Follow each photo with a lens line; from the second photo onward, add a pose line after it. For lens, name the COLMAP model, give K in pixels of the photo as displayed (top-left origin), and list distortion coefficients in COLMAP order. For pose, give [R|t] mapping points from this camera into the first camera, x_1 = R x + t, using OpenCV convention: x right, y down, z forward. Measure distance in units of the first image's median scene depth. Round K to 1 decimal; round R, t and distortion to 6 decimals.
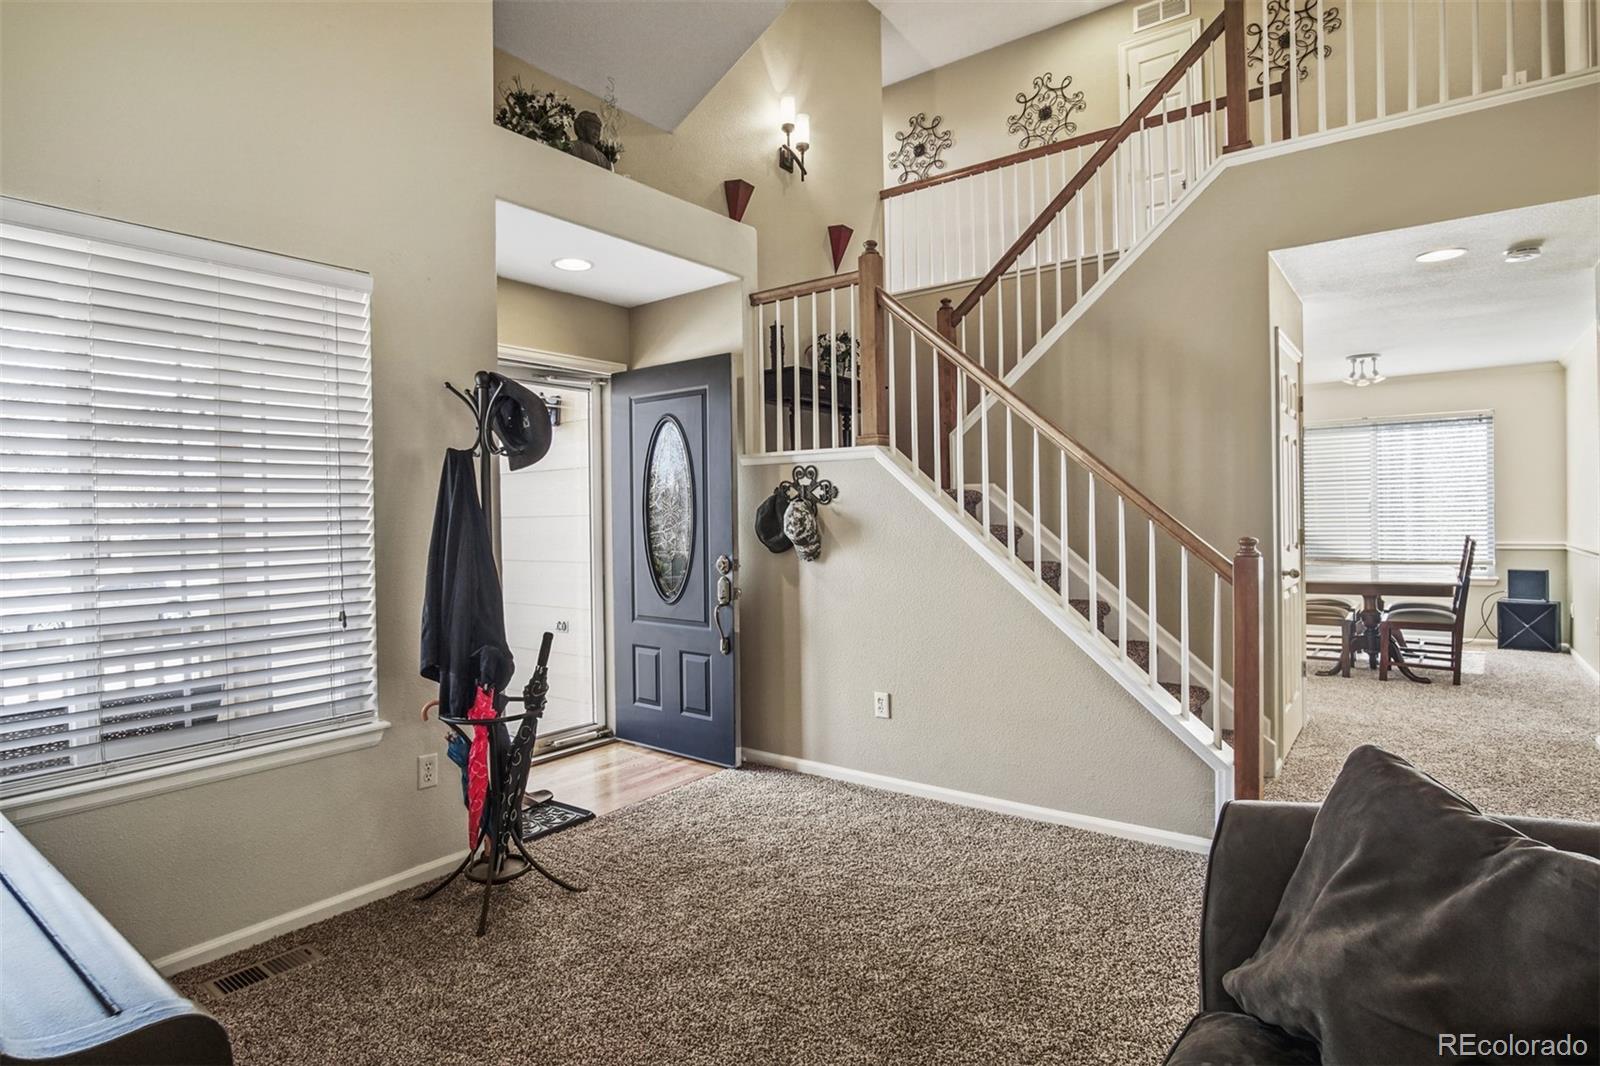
lens RADIAL K [[872.4, 0, 800.9], [0, 872.4, 528.0], [0, 0, 1]] dist [-0.033160, 0.009104]
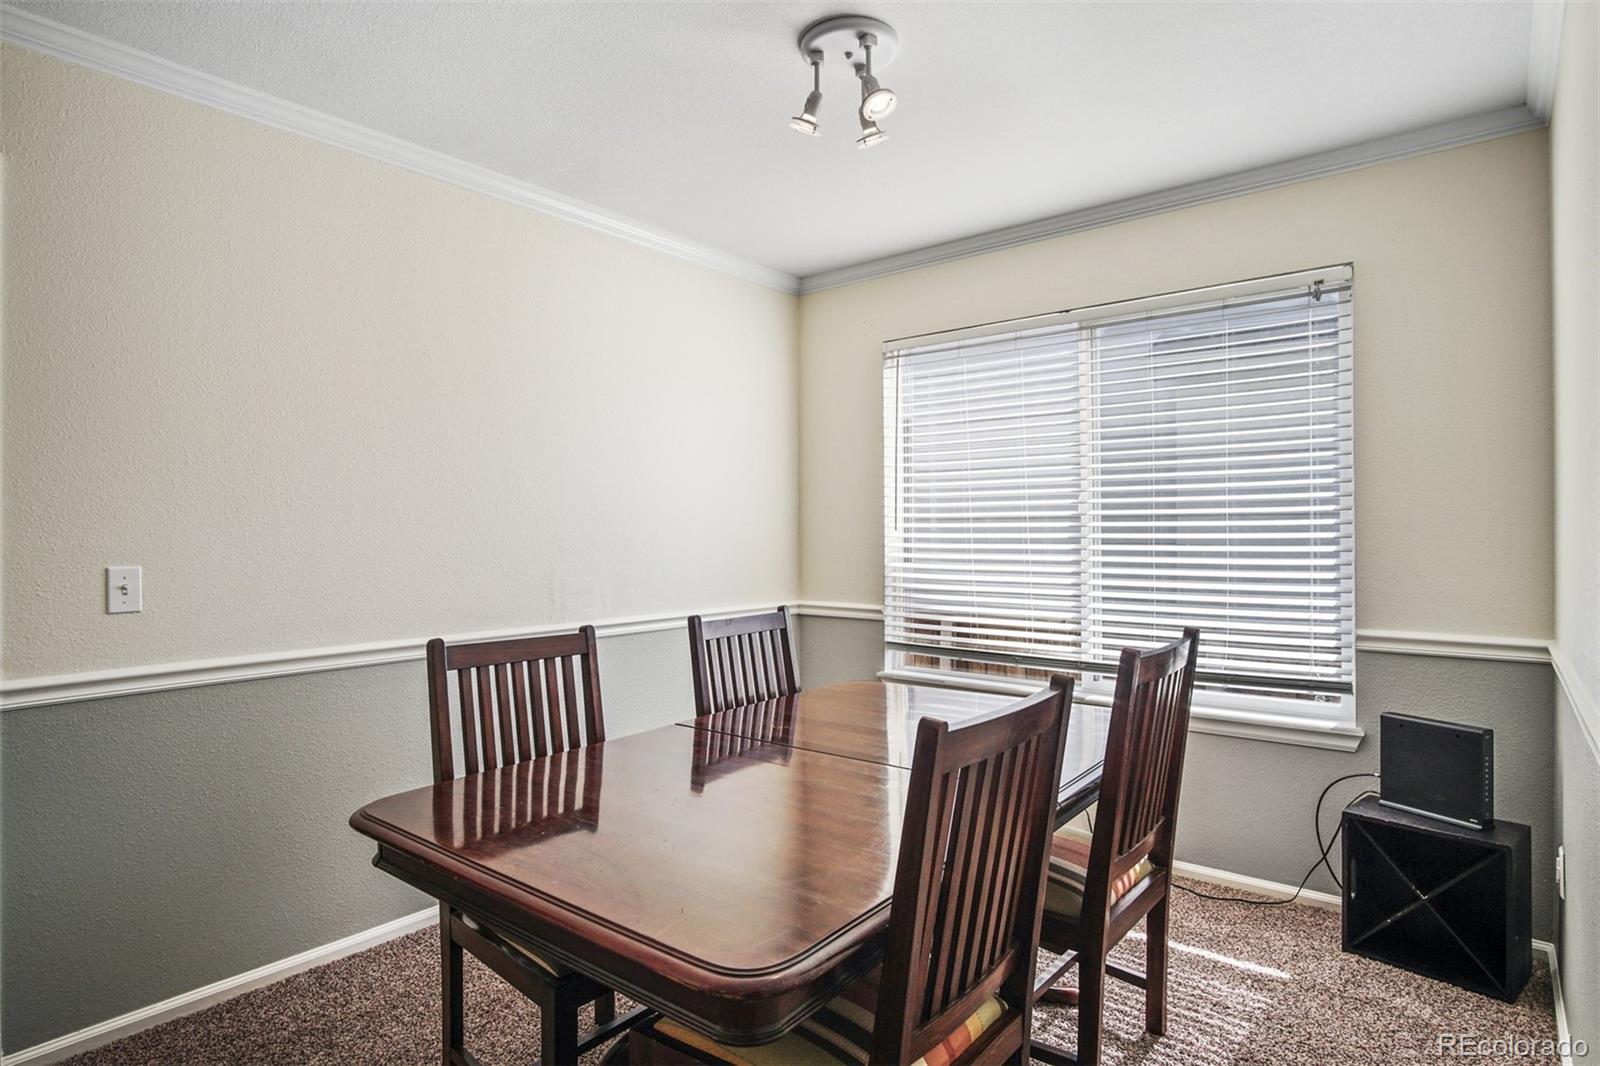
lens RADIAL K [[872.4, 0, 796.8], [0, 872.4, 530.5], [0, 0, 1]] dist [-0.033160, 0.009104]
pose [[0.998802, 0.017863, -0.045566, 0.615422], [-0.018517, 0.999731, -0.013988, -0.017841], [0.045304, 0.014815, 0.998863, 0.651337]]
